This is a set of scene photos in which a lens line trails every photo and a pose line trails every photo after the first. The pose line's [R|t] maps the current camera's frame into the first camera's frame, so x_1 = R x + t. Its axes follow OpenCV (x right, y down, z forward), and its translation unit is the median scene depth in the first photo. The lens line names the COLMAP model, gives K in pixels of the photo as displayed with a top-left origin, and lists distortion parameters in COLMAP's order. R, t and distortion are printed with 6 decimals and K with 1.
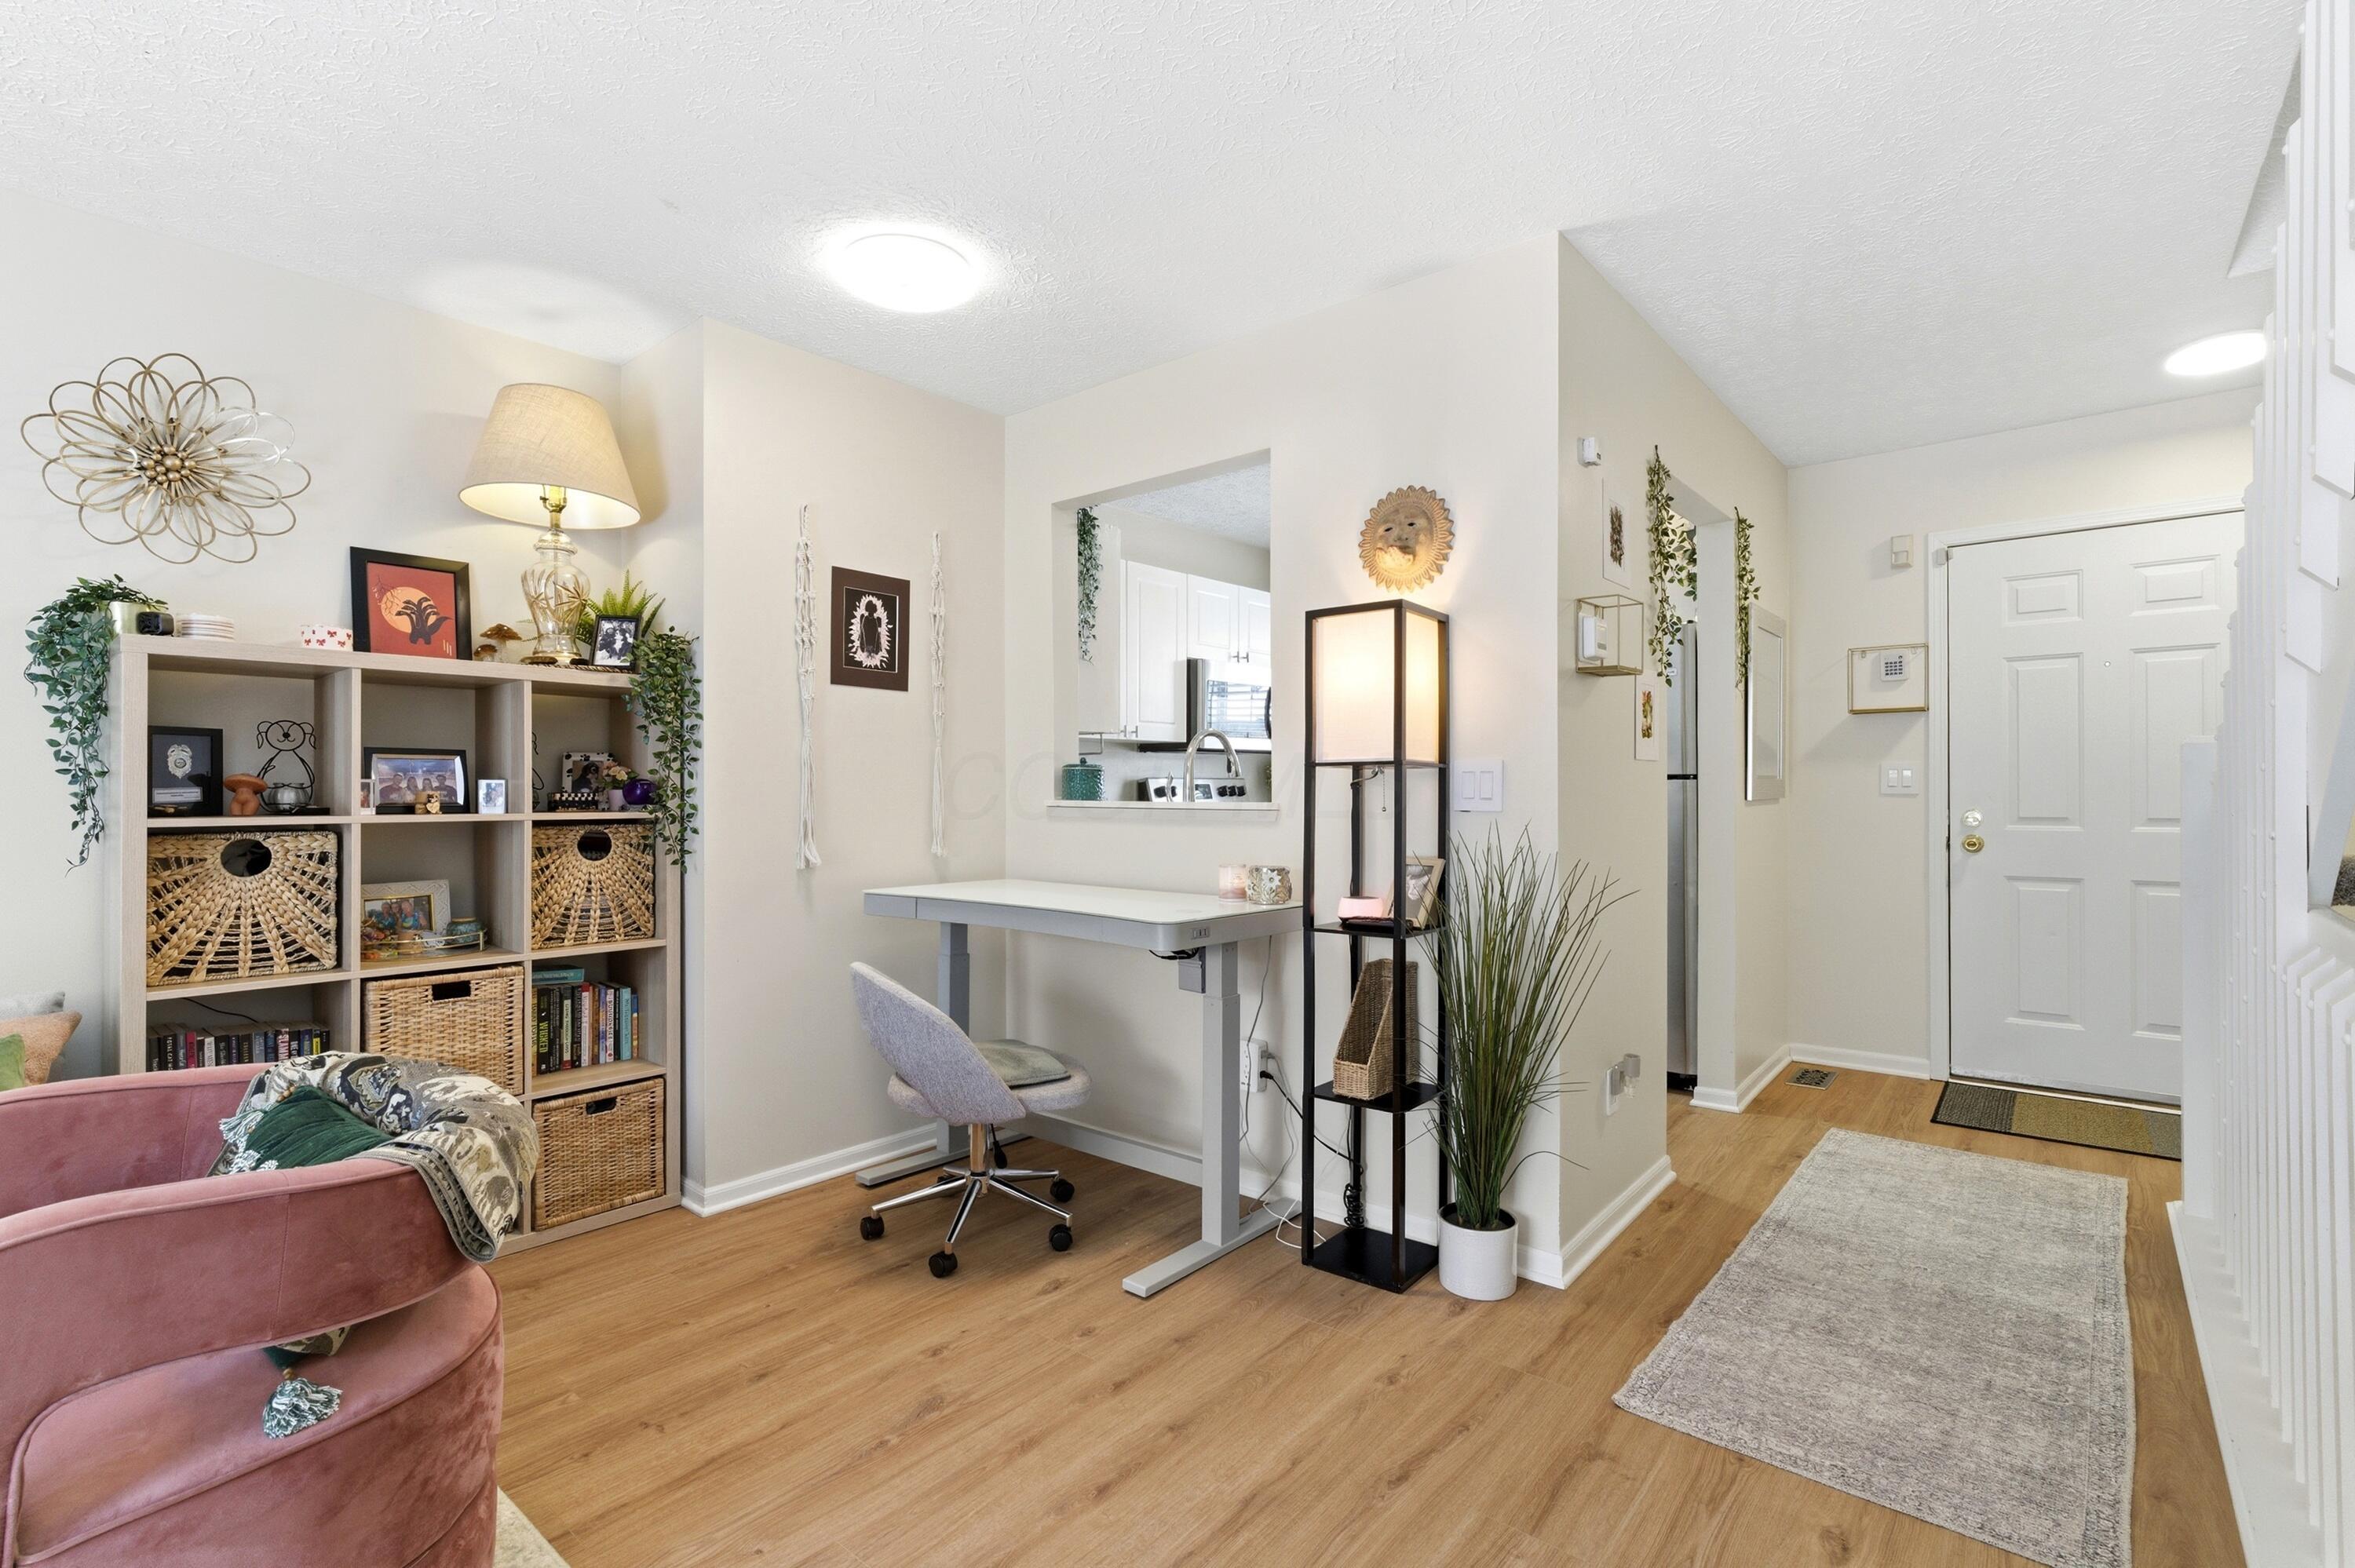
lens RADIAL K [[1066.7, 0, 1173.9], [0, 1066.7, 794.9], [0, 0, 1]] dist [-0.003863, 0.000236]
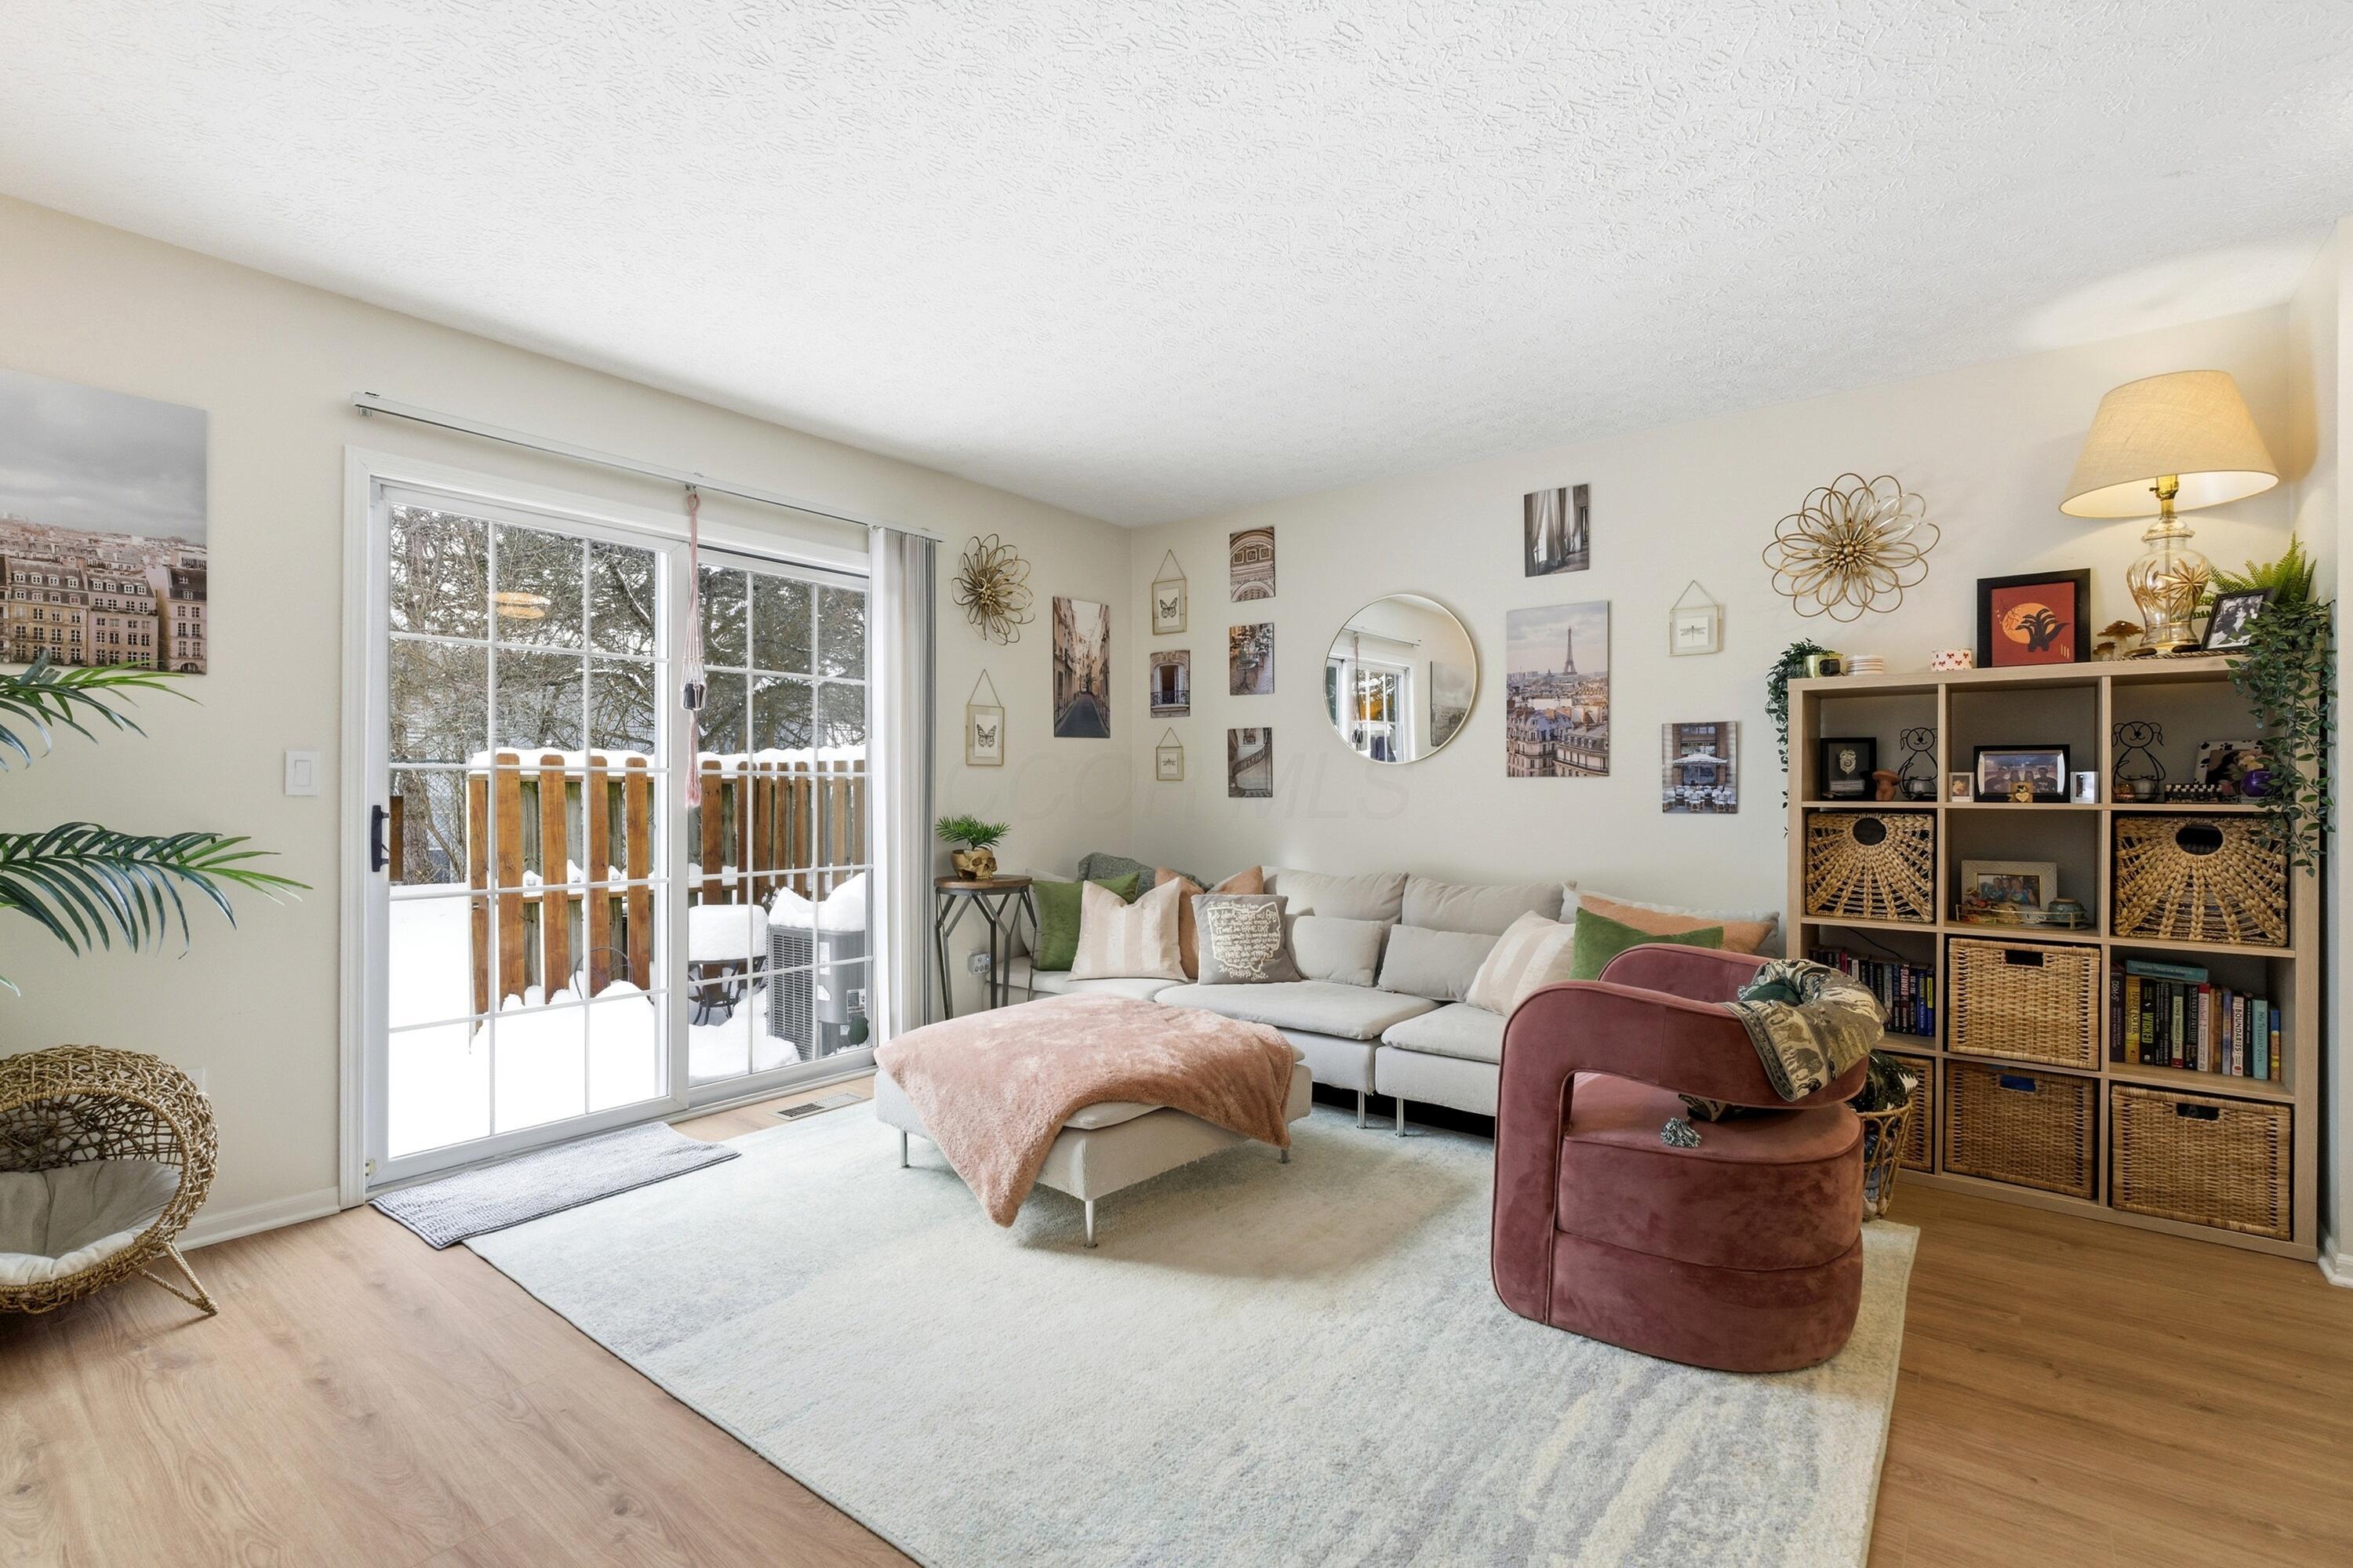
lens RADIAL K [[1065.9, 0, 1169.9], [0, 1065.9, 783.9], [0, 0, 1]] dist [-0.016565, 0.009913]
pose [[0.034807, -0.002664, -0.999391, 0.384474], [-0.004767, 0.999985, -0.002832, 0.005313], [0.999383, 0.004863, 0.034794, 0.046065]]
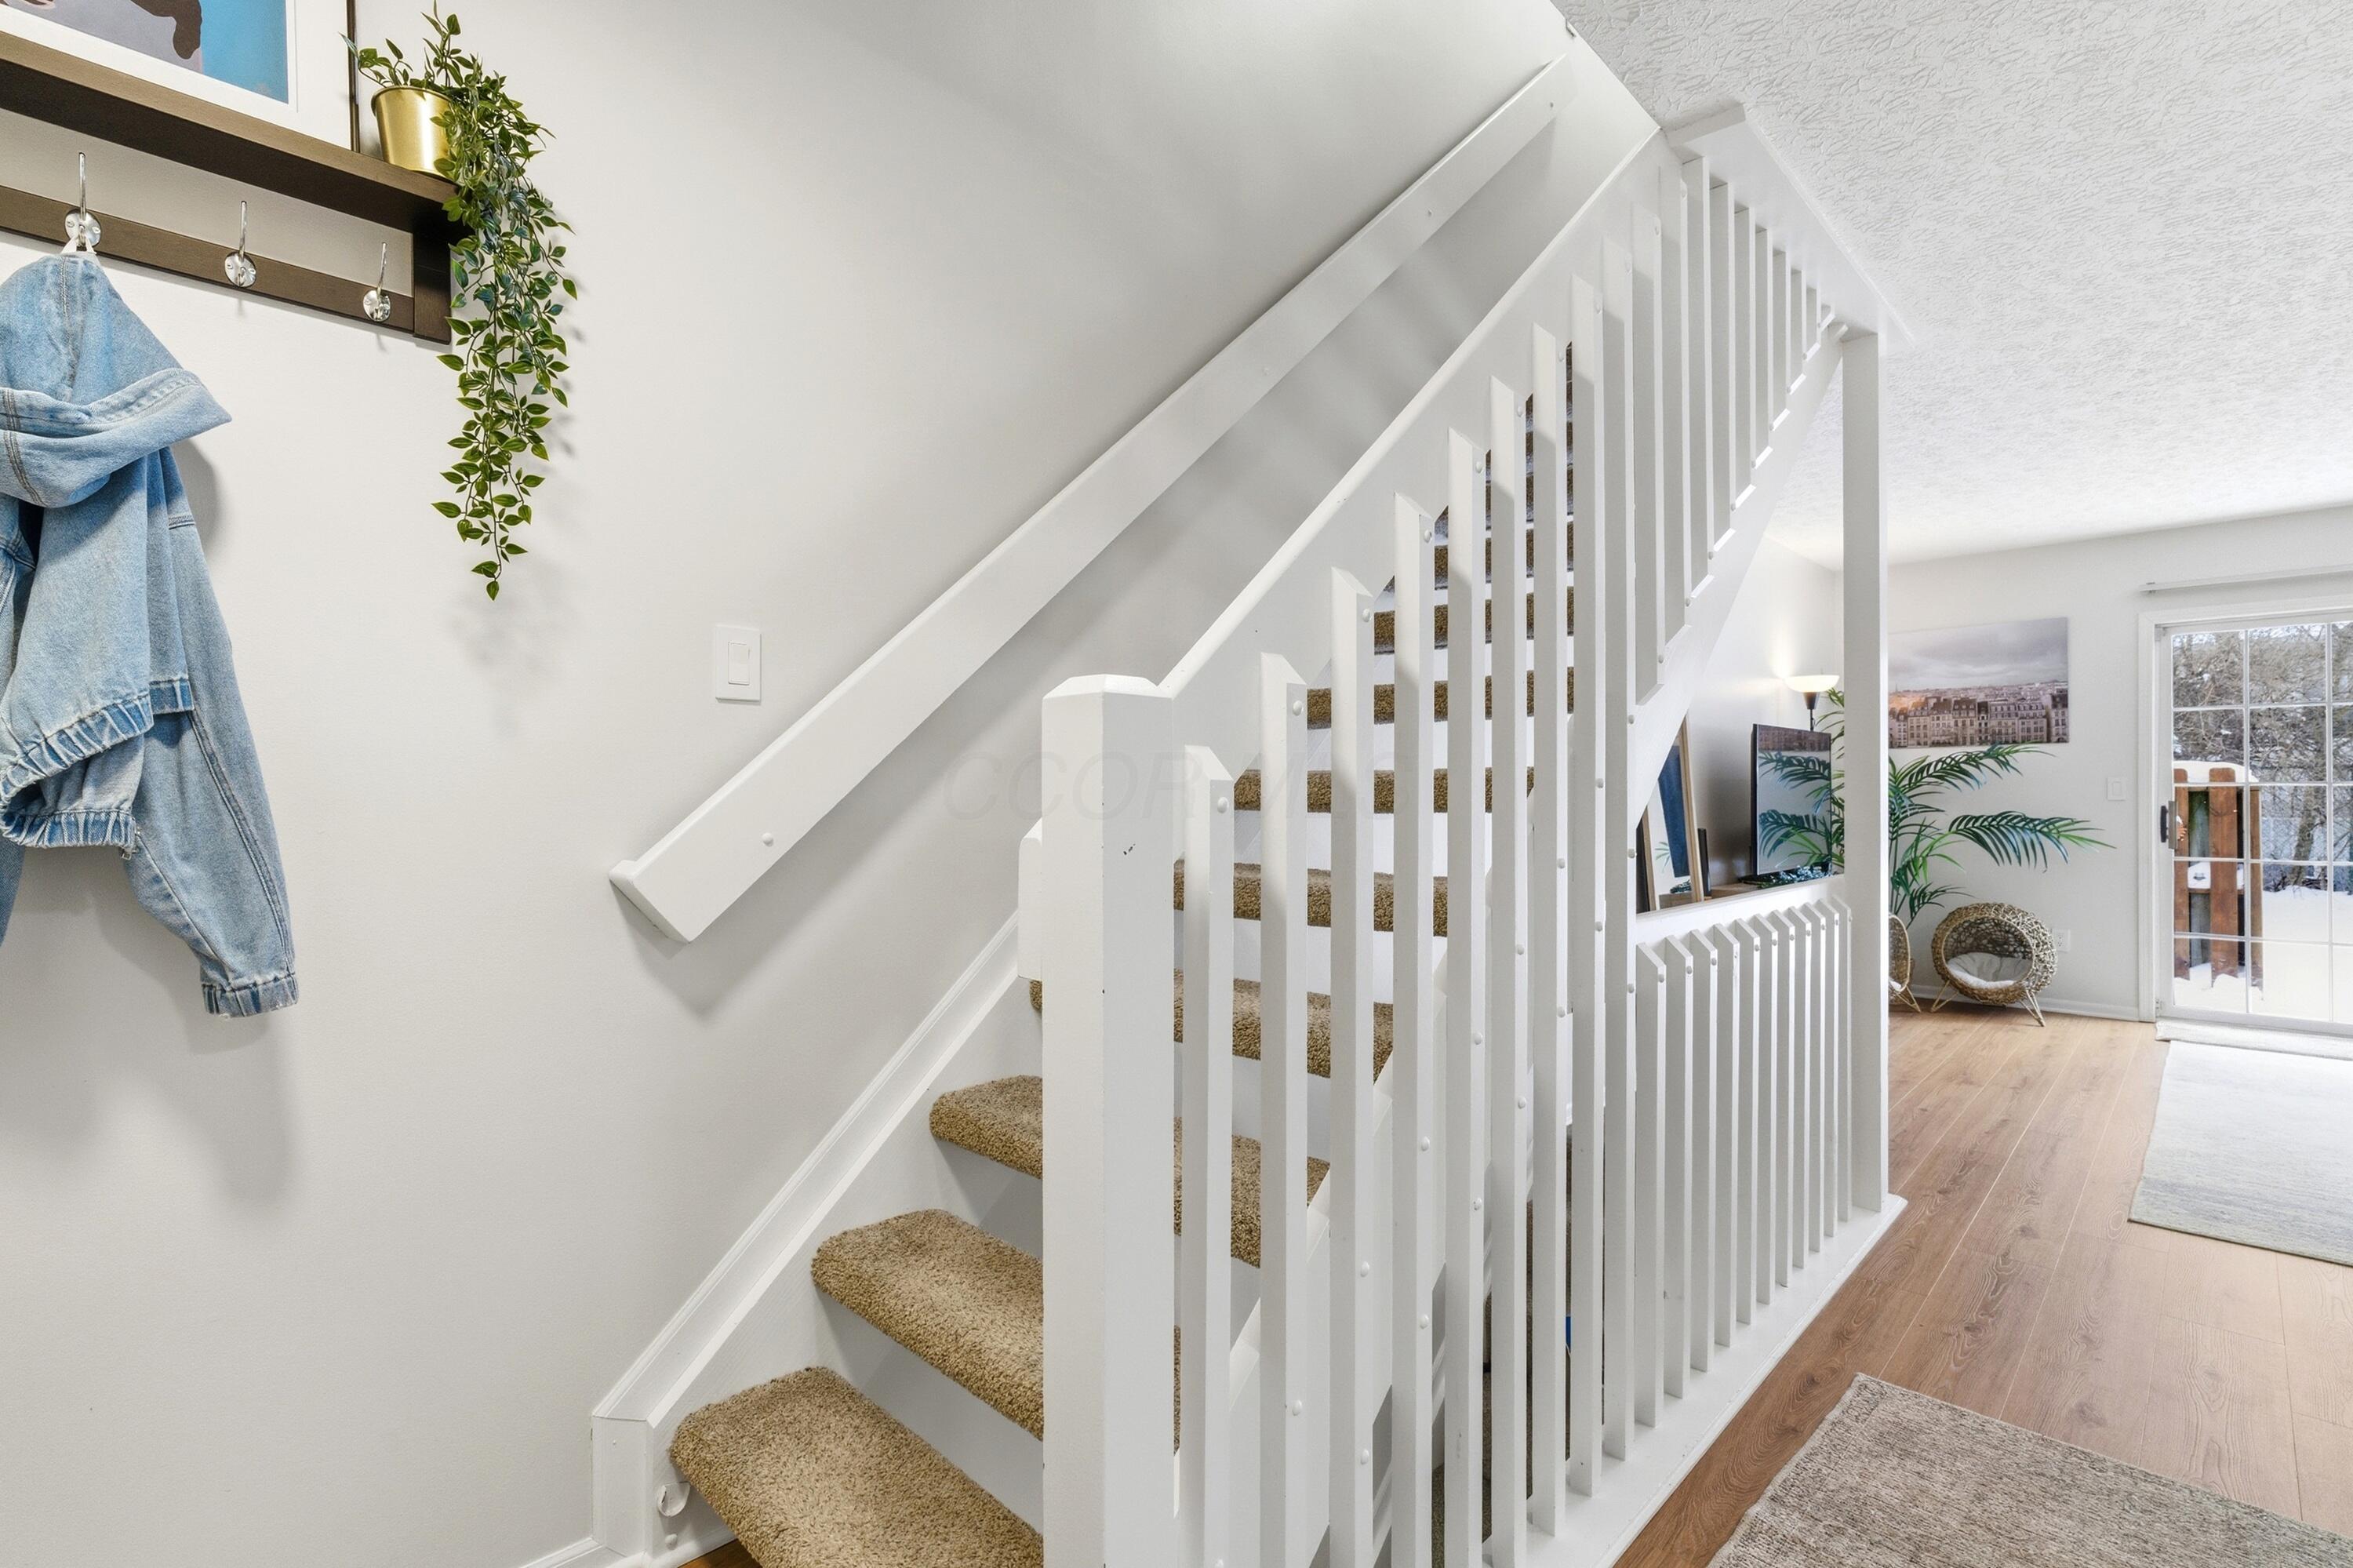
lens RADIAL K [[1065.9, 0, 1172.9], [0, 1065.9, 794.8], [0, 0, 1]] dist [-0.003863, 0.000236]
pose [[-0.996488, 0.007435, 0.083405, 0.917896], [0.007812, 0.999961, 0.004190, -0.014427], [-0.083371, 0.004827, -0.996507, 1.348473]]
